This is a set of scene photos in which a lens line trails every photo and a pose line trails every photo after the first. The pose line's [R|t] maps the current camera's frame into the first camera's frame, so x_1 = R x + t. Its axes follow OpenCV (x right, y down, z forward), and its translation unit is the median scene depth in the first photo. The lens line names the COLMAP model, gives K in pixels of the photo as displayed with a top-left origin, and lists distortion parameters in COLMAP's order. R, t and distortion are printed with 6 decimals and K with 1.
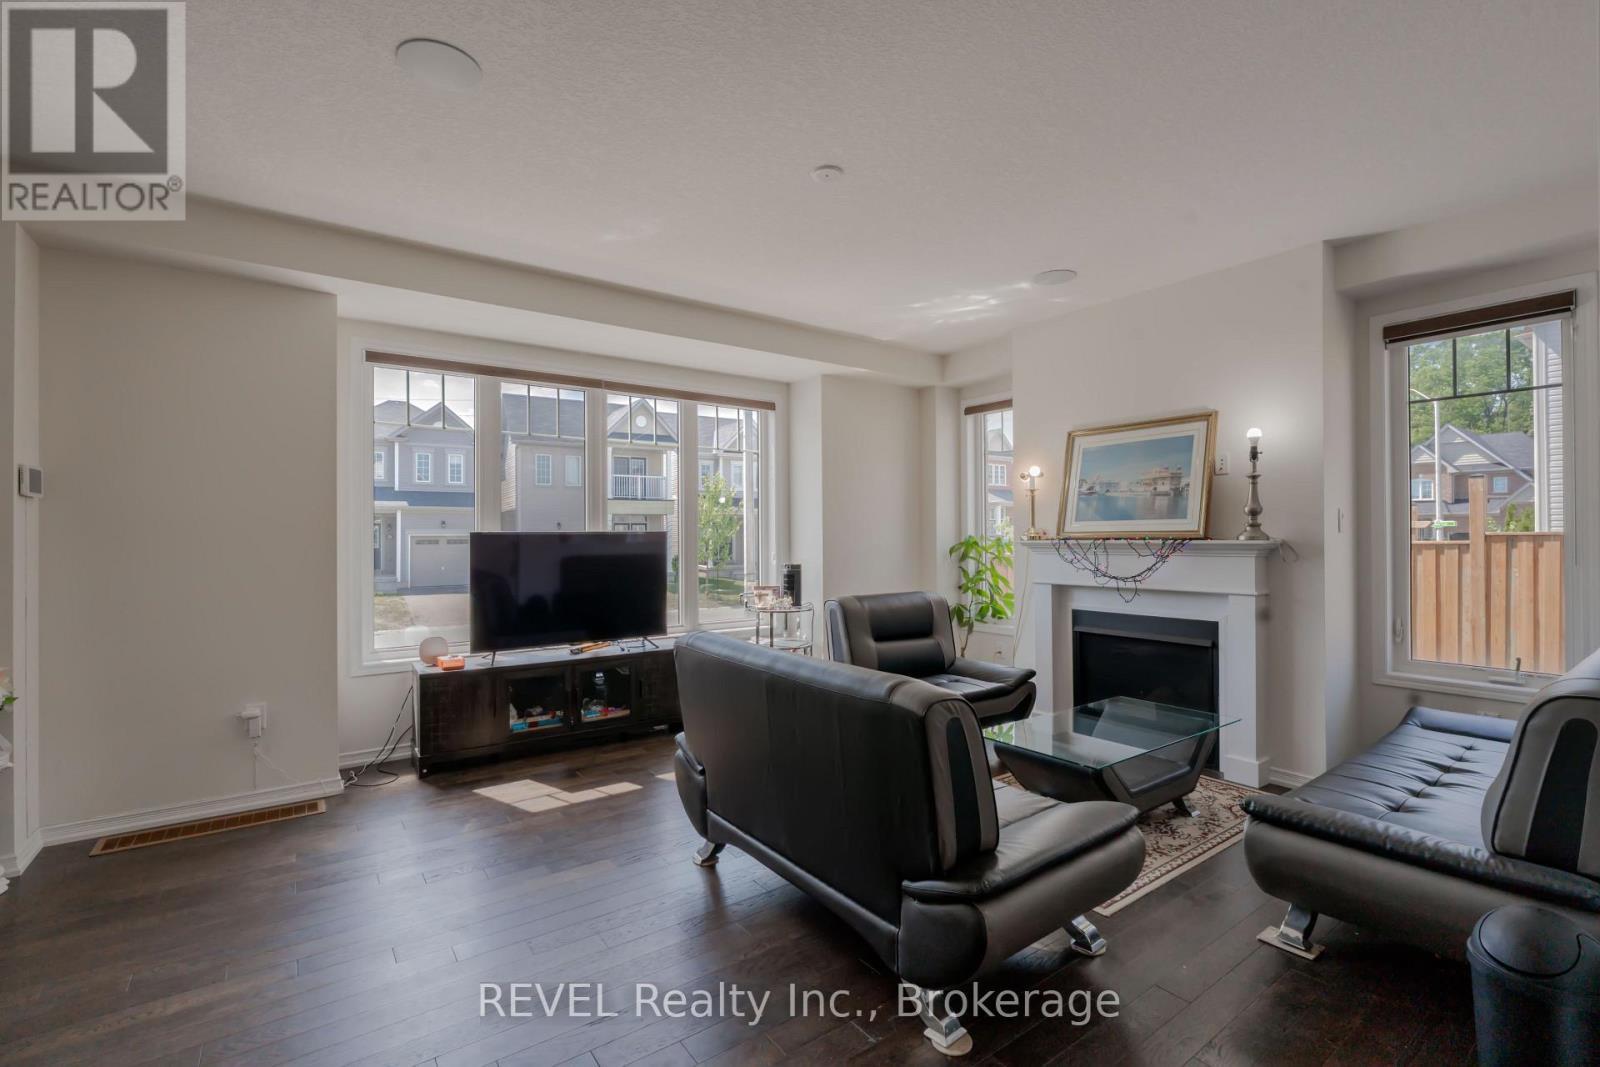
lens RADIAL K [[706.2, 0, 798.8], [0, 706.2, 533.9], [0, 0, 1]] dist [-0.003867, -0.000146]
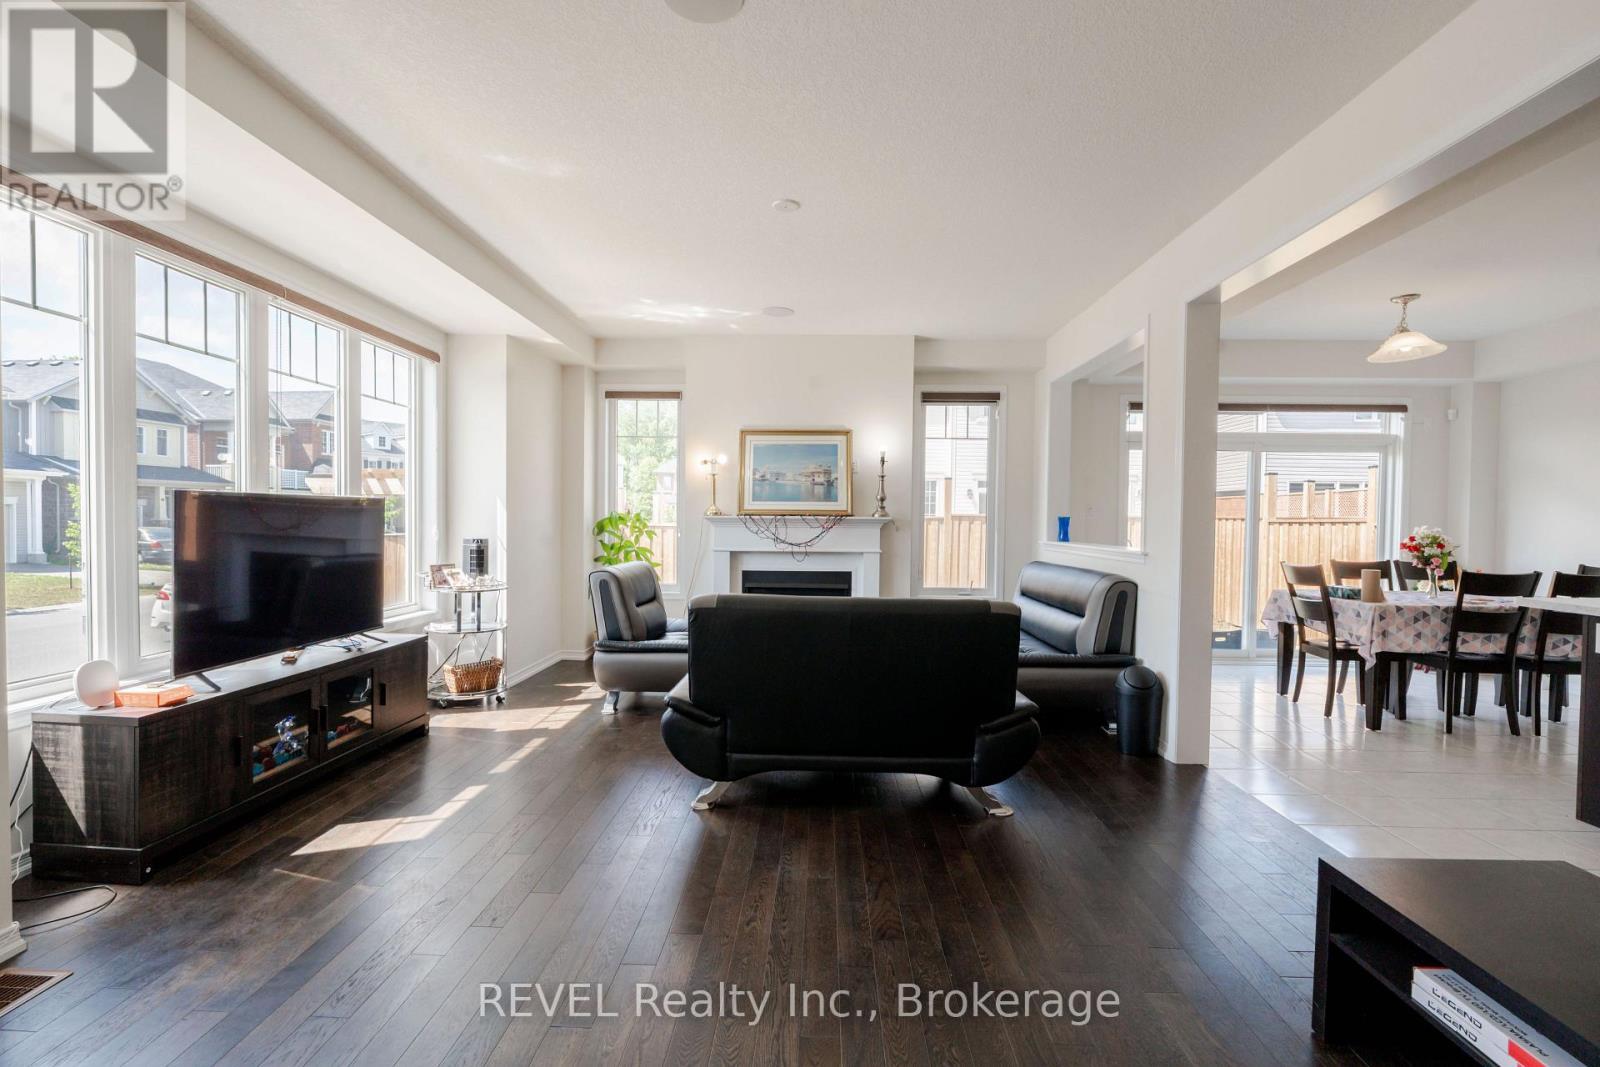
lens RADIAL K [[706.2, 0, 791.2], [0, 706.2, 535.1], [0, 0, 1]] dist [-0.003867, -0.000146]
pose [[0.635845, -0.010783, 0.771741, -0.601320], [-0.015425, 0.999525, 0.026674, 0.008695], [-0.771662, -0.028865, 0.635377, 0.140807]]
